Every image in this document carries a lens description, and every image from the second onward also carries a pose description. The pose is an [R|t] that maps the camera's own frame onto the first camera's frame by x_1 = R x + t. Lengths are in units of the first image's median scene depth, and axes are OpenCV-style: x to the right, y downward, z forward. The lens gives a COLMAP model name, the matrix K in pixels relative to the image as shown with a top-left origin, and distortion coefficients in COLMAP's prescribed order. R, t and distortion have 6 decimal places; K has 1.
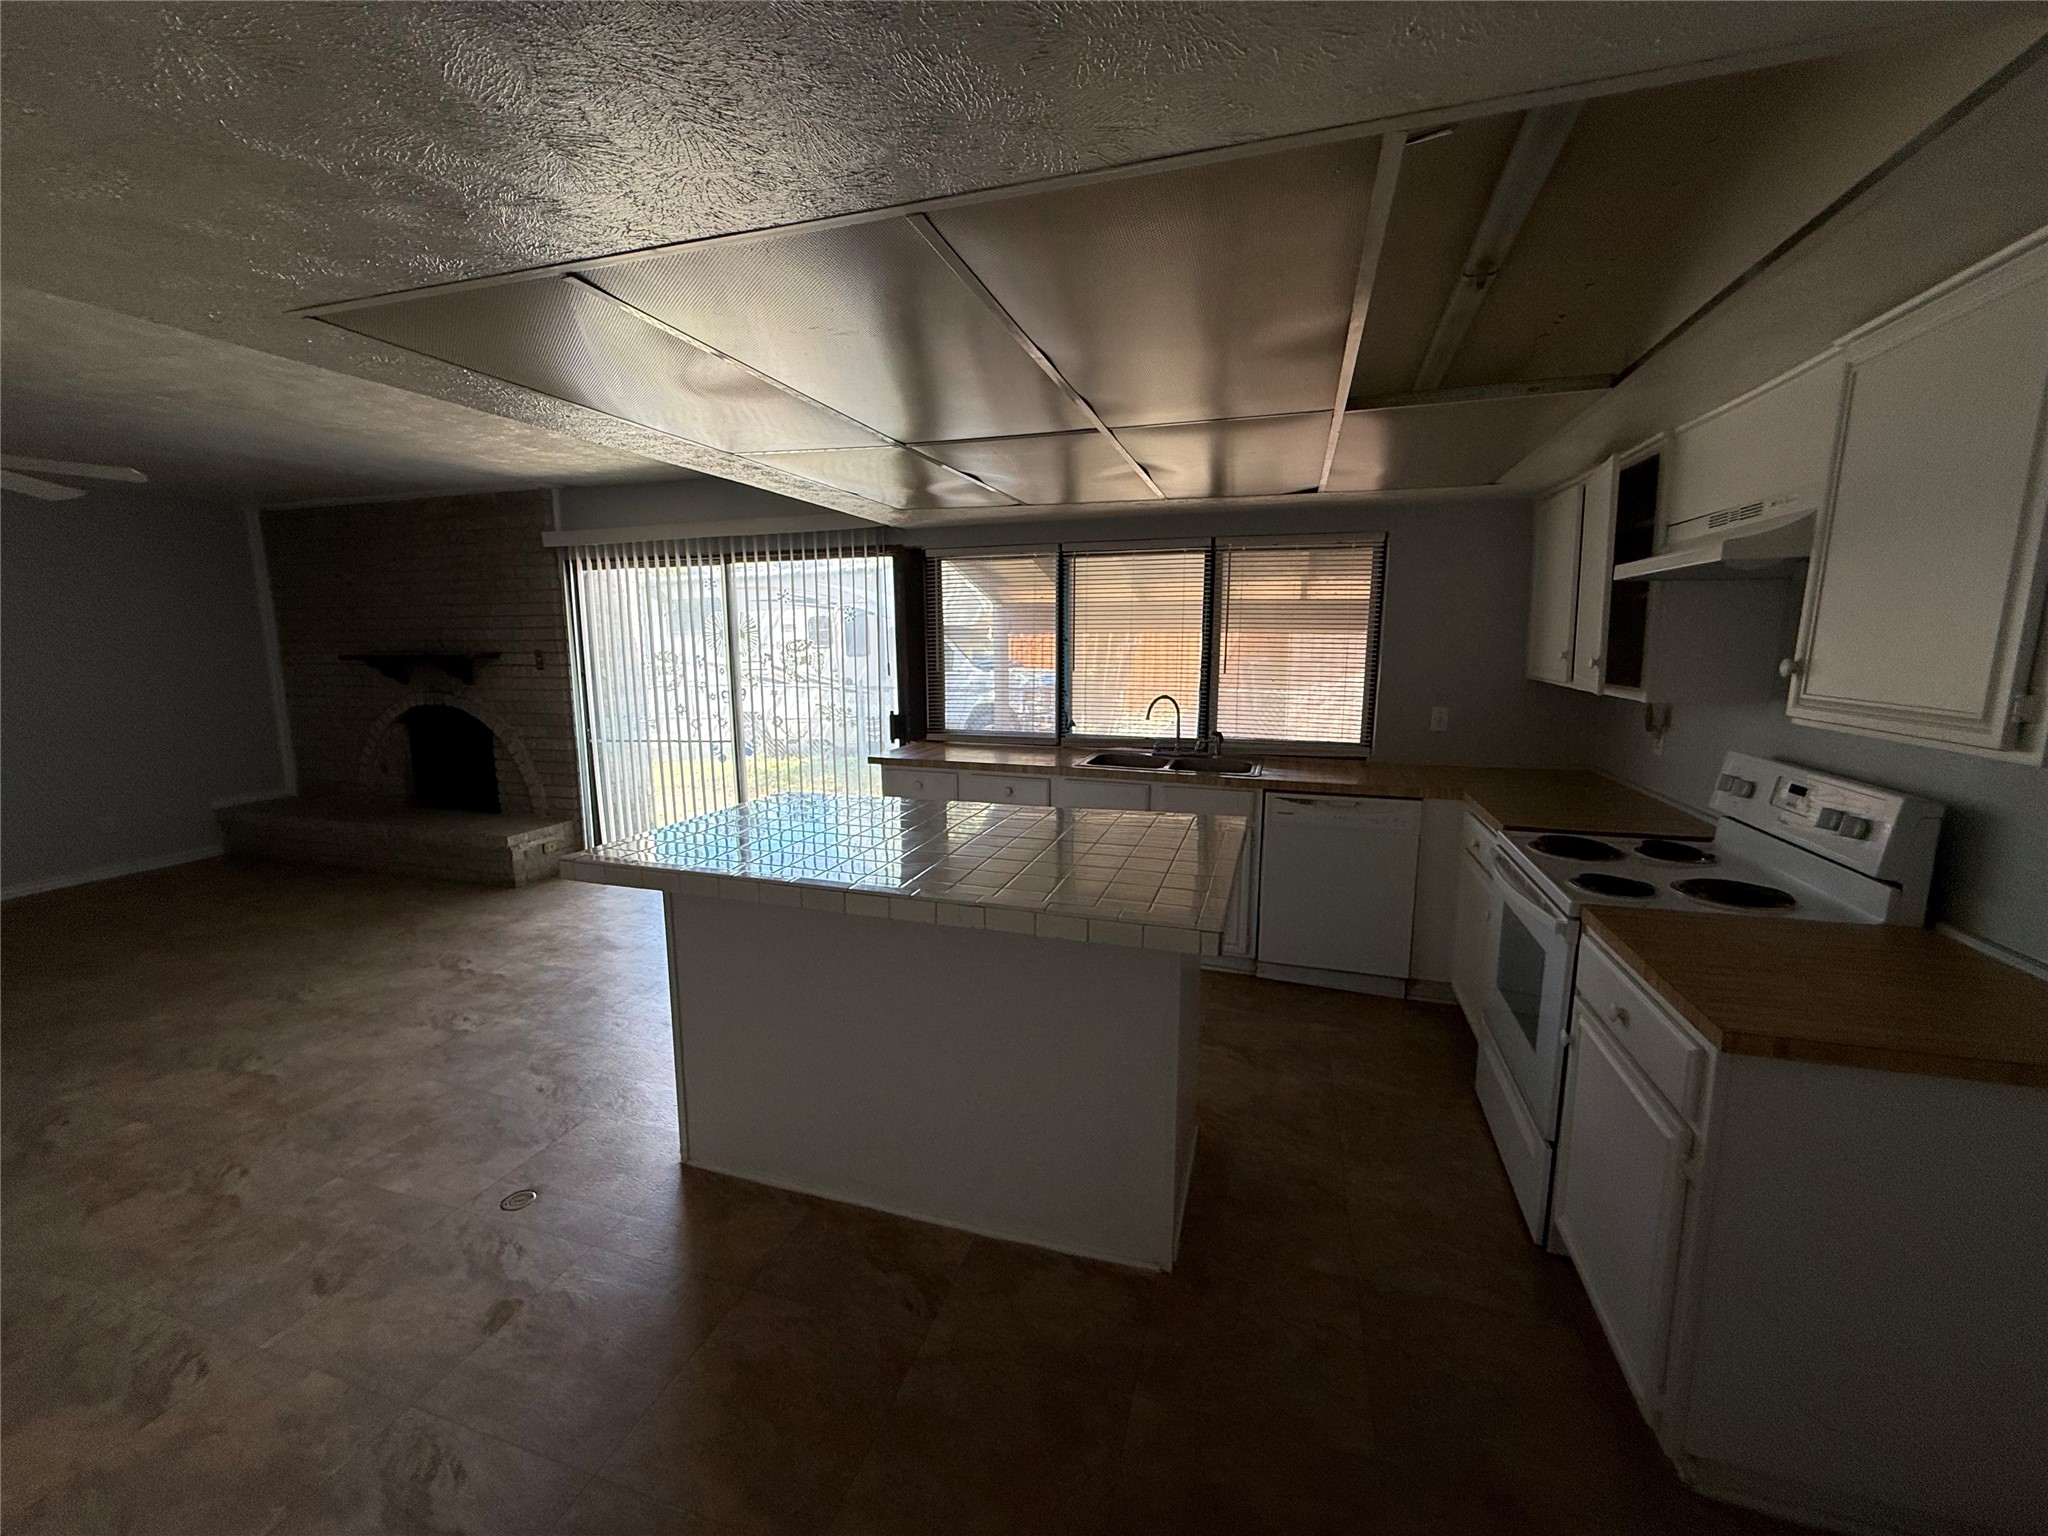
lens RADIAL K [[815.4, 0, 1024.4], [0, 815.4, 765.6], [0, 0, 1]] dist [-0.000319, 0.000854]
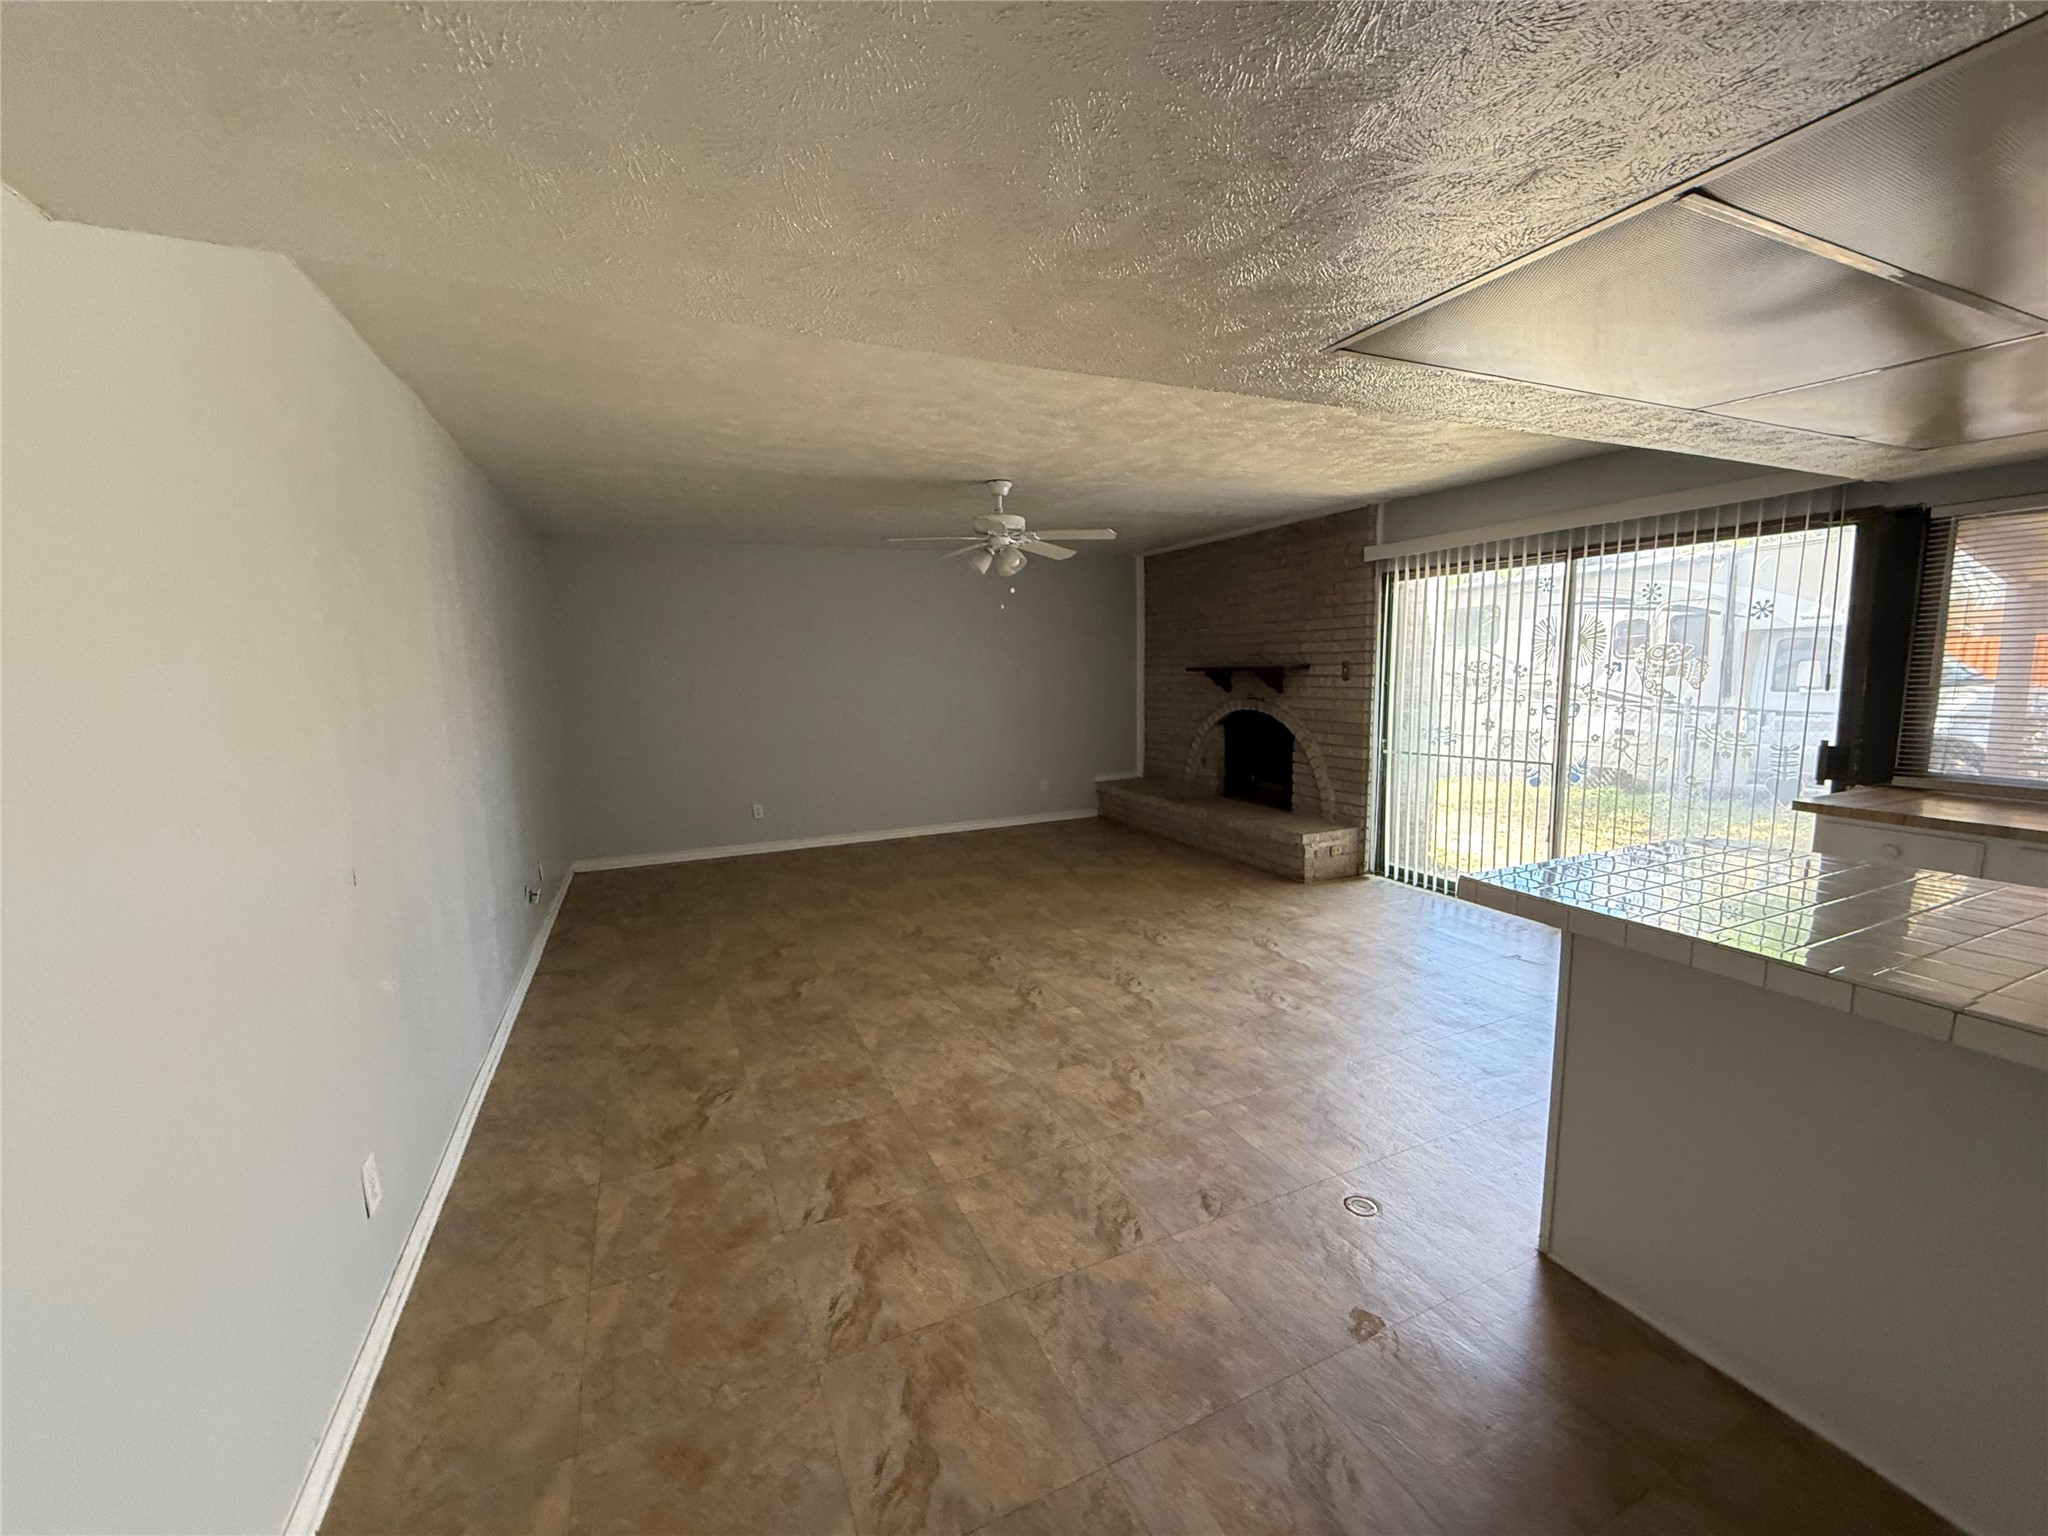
lens RADIAL K [[815.4, 0, 1020.6], [0, 815.4, 763.7], [0, 0, 1]] dist [-0.000319, 0.000854]
pose [[0.672682, 0.082562, -0.735311, -0.119534], [-0.097329, 0.994994, 0.022680, 0.006708], [0.733503, 0.056311, 0.677350, -0.007259]]
